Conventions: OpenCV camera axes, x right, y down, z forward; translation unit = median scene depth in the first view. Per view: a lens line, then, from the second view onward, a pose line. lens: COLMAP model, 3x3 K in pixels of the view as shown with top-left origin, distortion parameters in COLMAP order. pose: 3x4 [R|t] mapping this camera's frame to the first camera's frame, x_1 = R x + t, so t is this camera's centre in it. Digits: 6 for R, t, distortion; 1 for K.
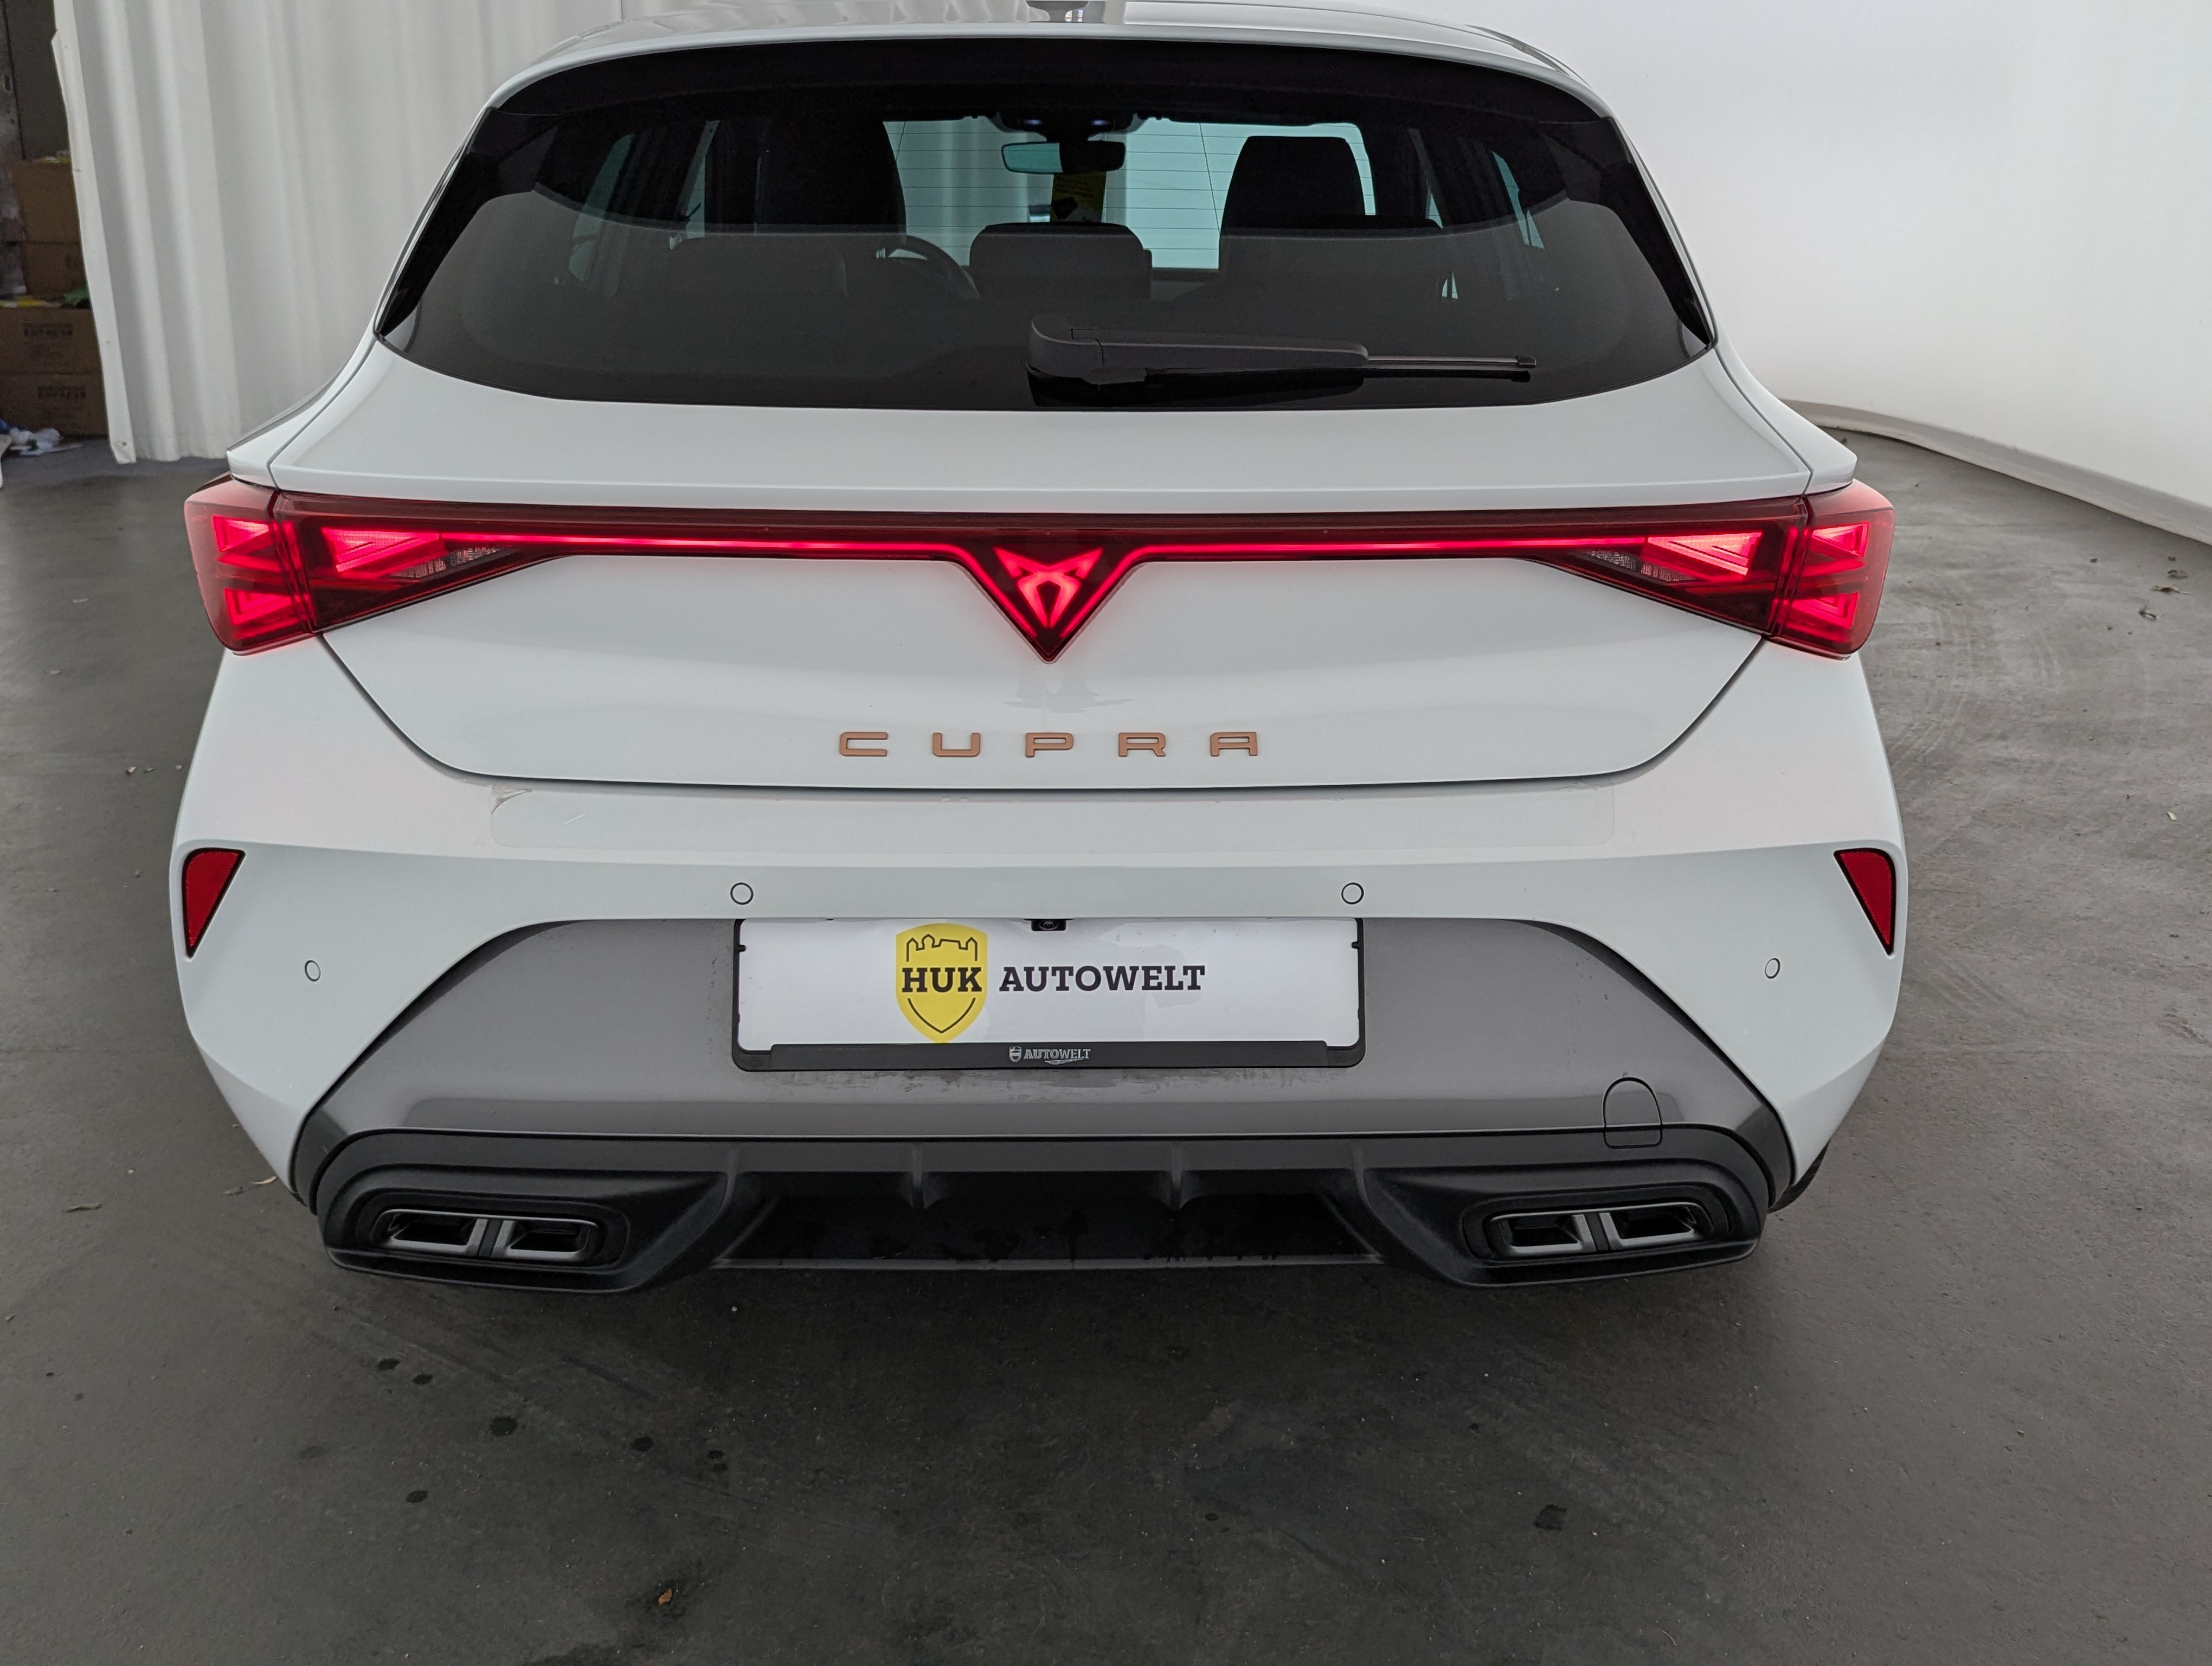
lens RADIAL K [[2028.3, 0, 1105.3], [0, 2028.3, 791.8], [0, 0, 1]] dist [0.109536, -0.381932]
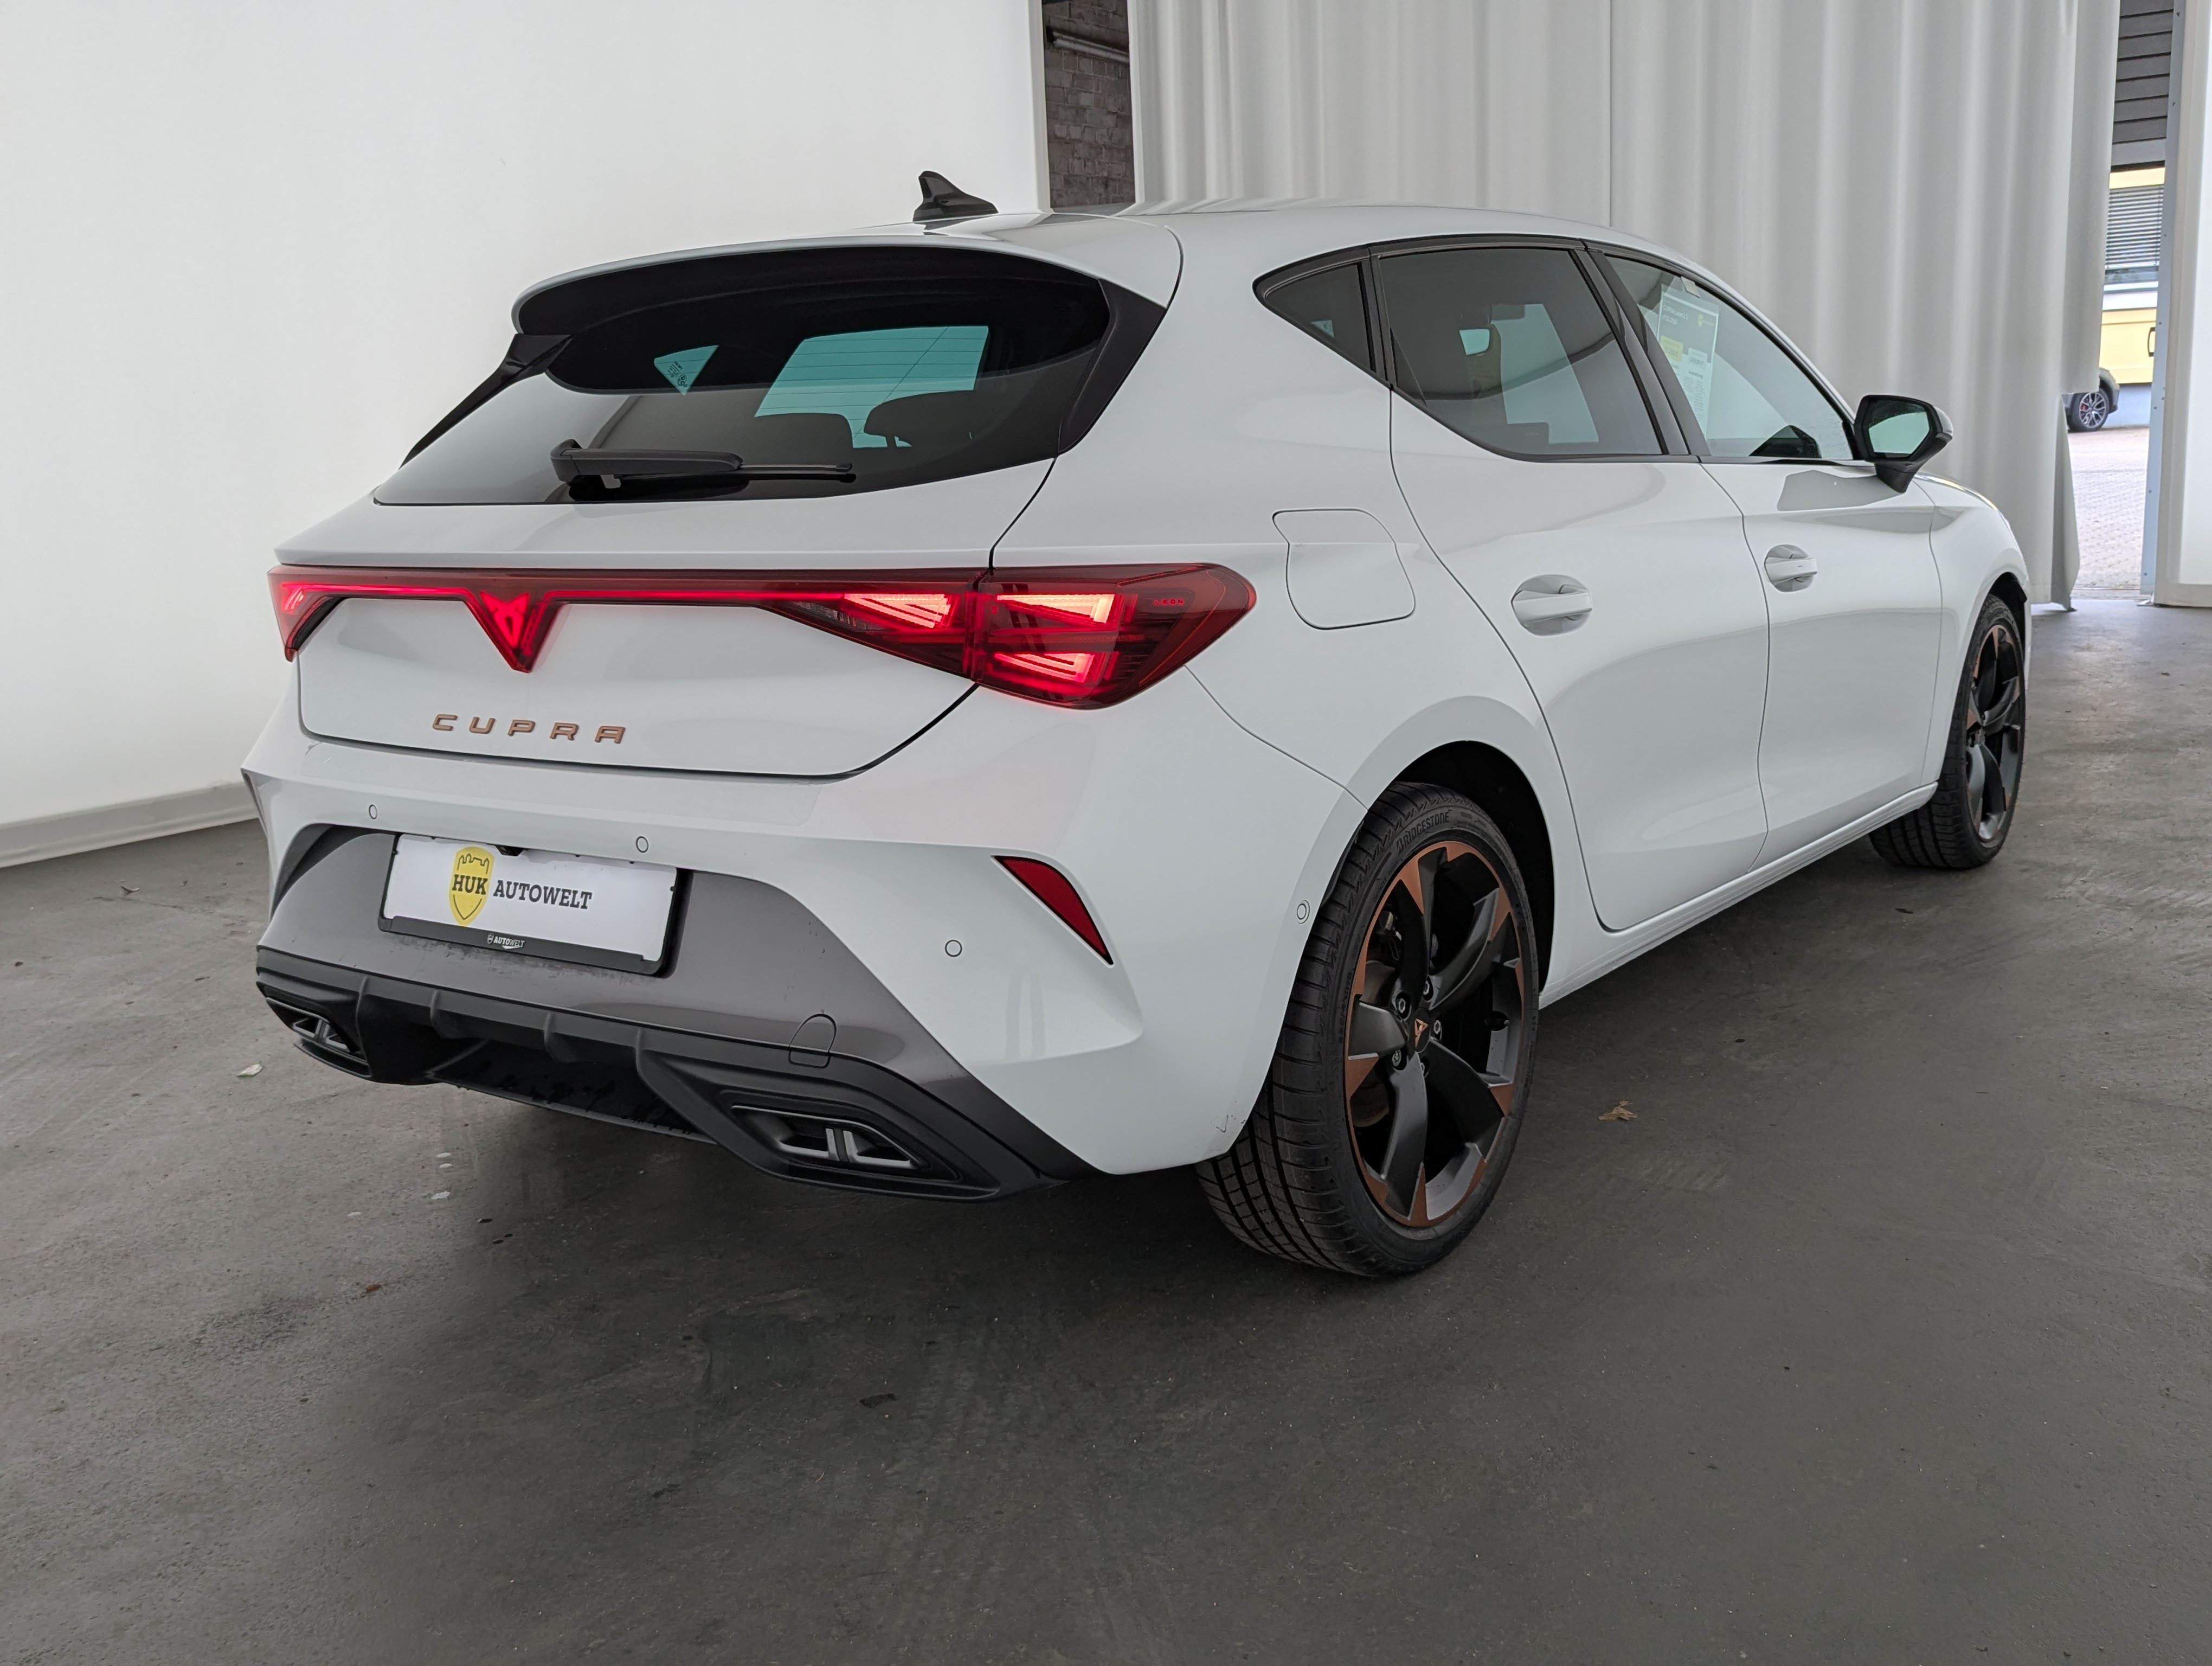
lens RADIAL K [[2095.2, 0, 1147.4], [0, 2095.2, 824.1], [0, 0, 1]] dist [0.032896, -0.023595]
pose [[0.805124, 0.073465, -0.588538, 1.209824], [-0.123051, 0.991398, -0.044582, 0.056197], [0.580201, 0.108314, 0.807239, 0.045843]]
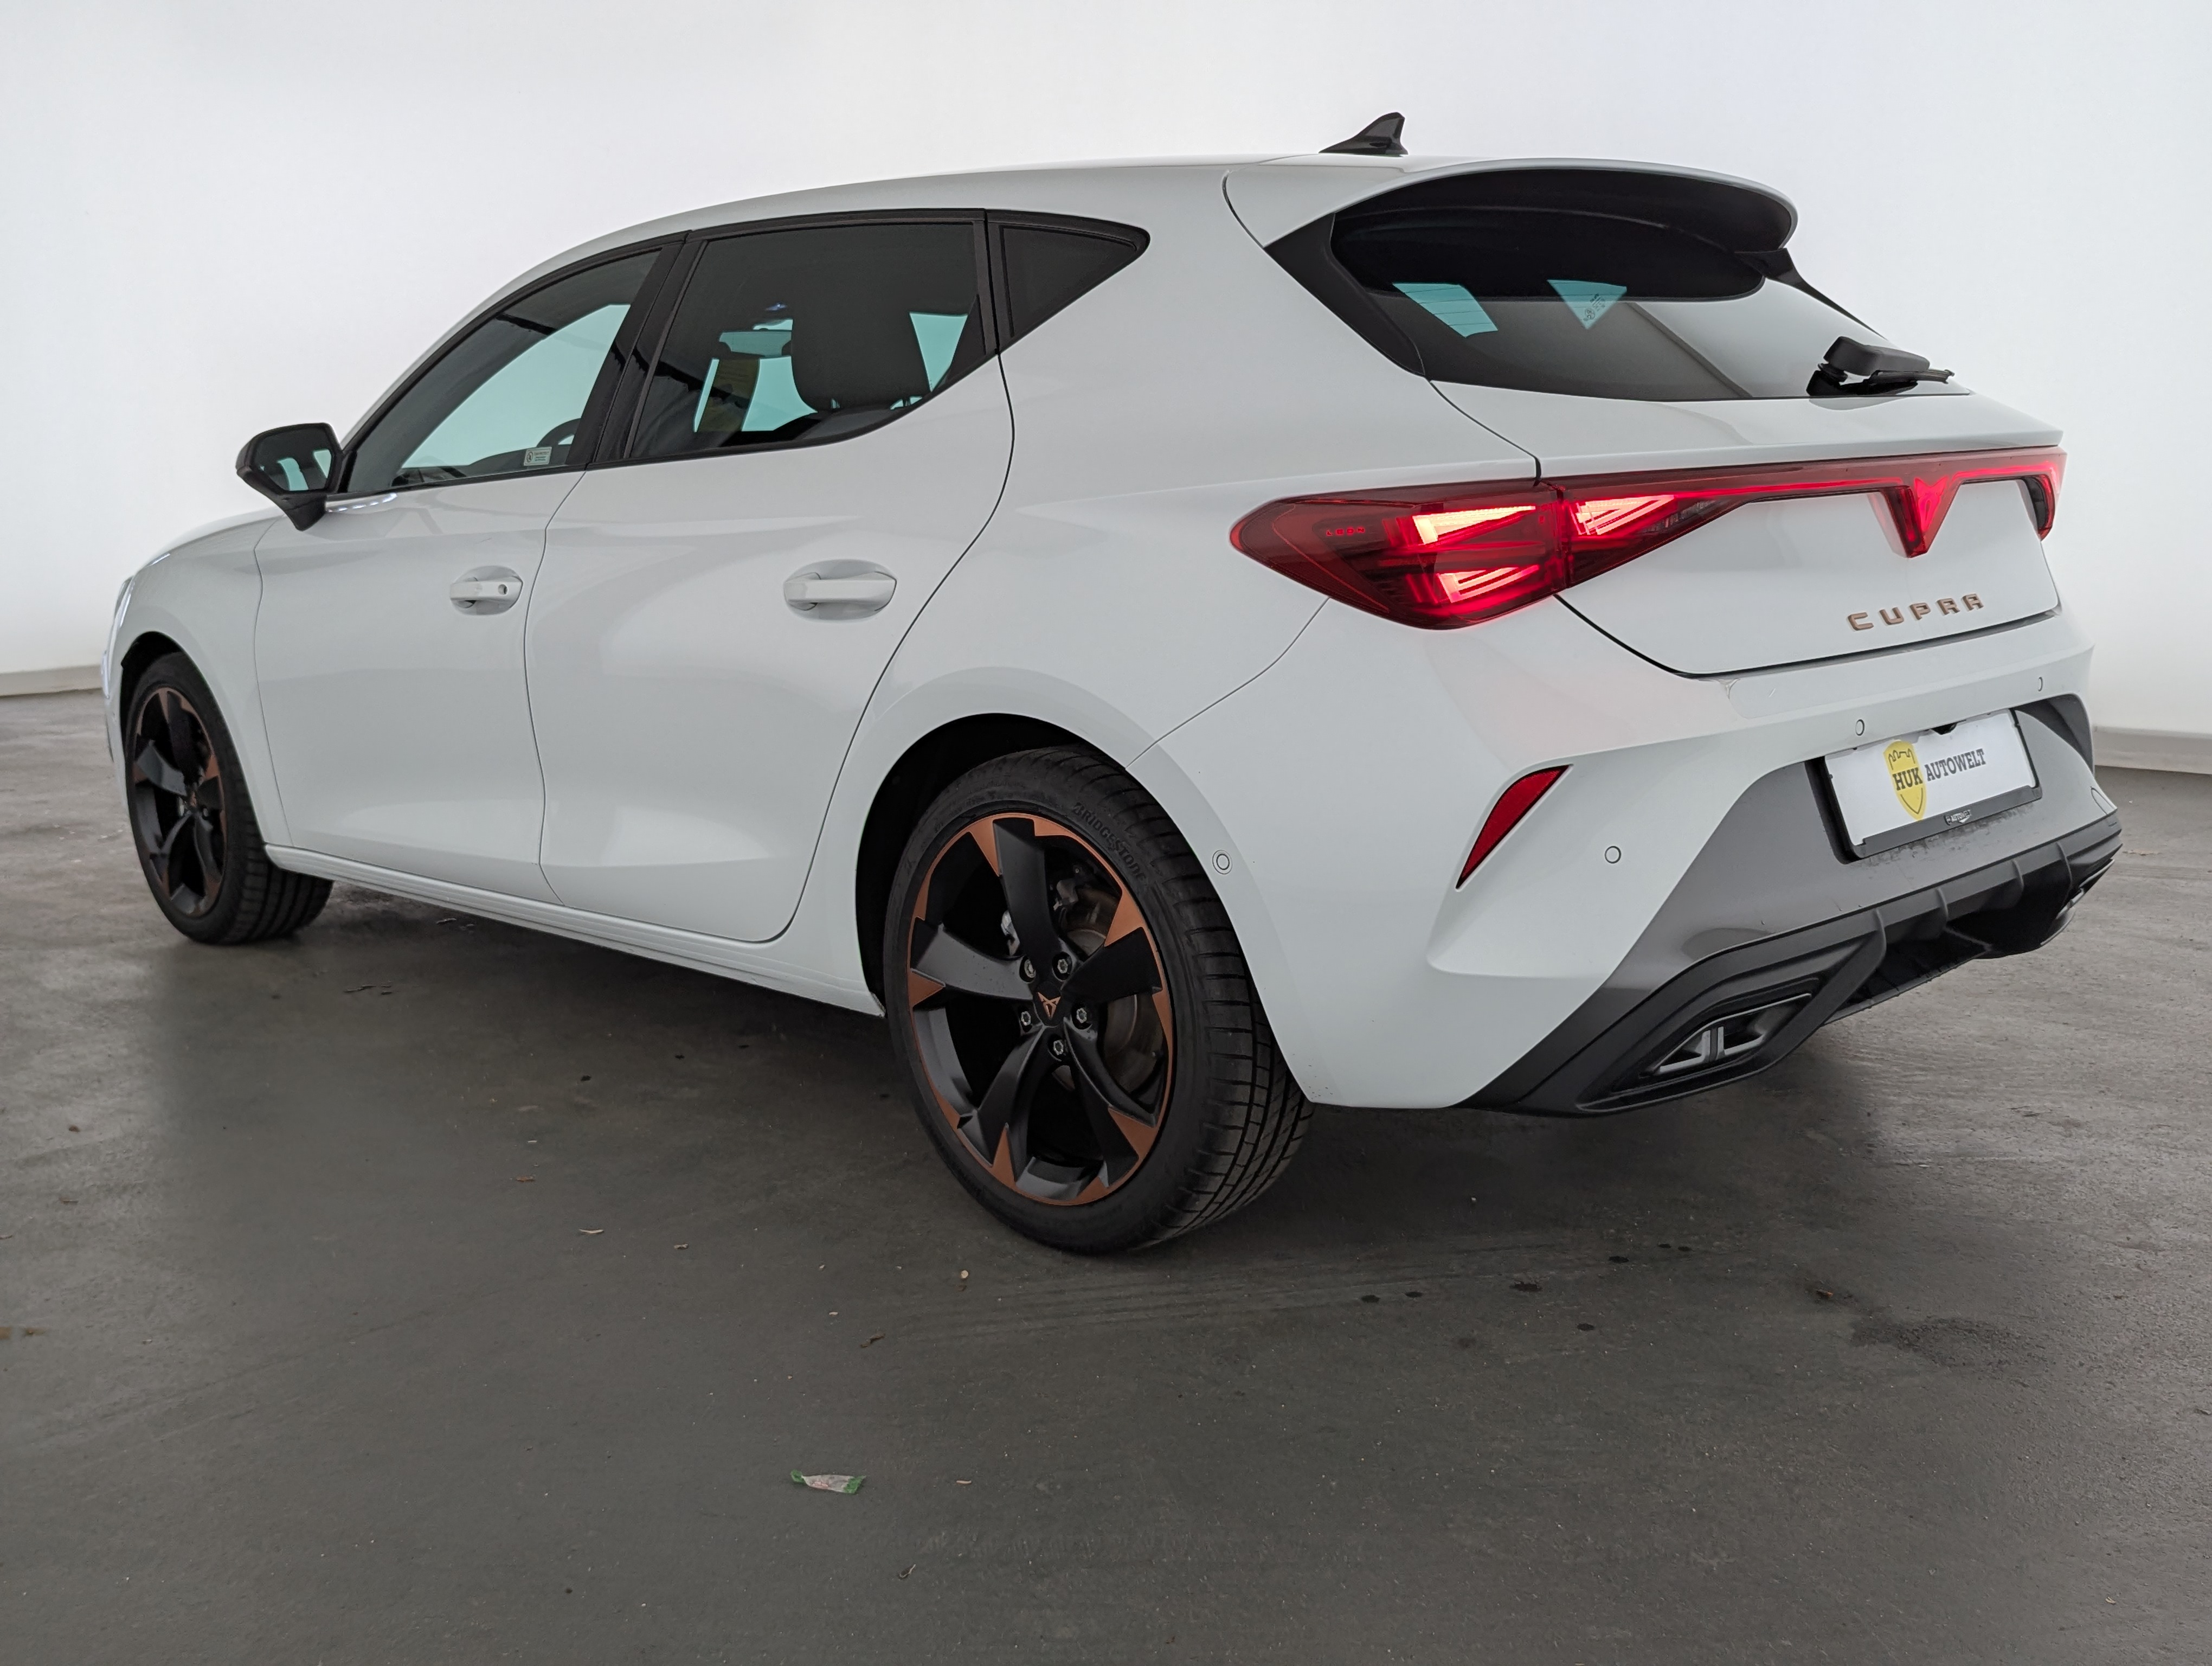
lens RADIAL K [[2172.2, 0, 1080.1], [0, 2172.2, 830.1], [0, 0, 1]] dist [0.010904, -0.005219]
pose [[0.735665, -0.152764, 0.659894, -1.533547], [0.226383, 0.973665, -0.026976, 0.036120], [-0.638394, 0.169234, 0.750874, 0.217799]]
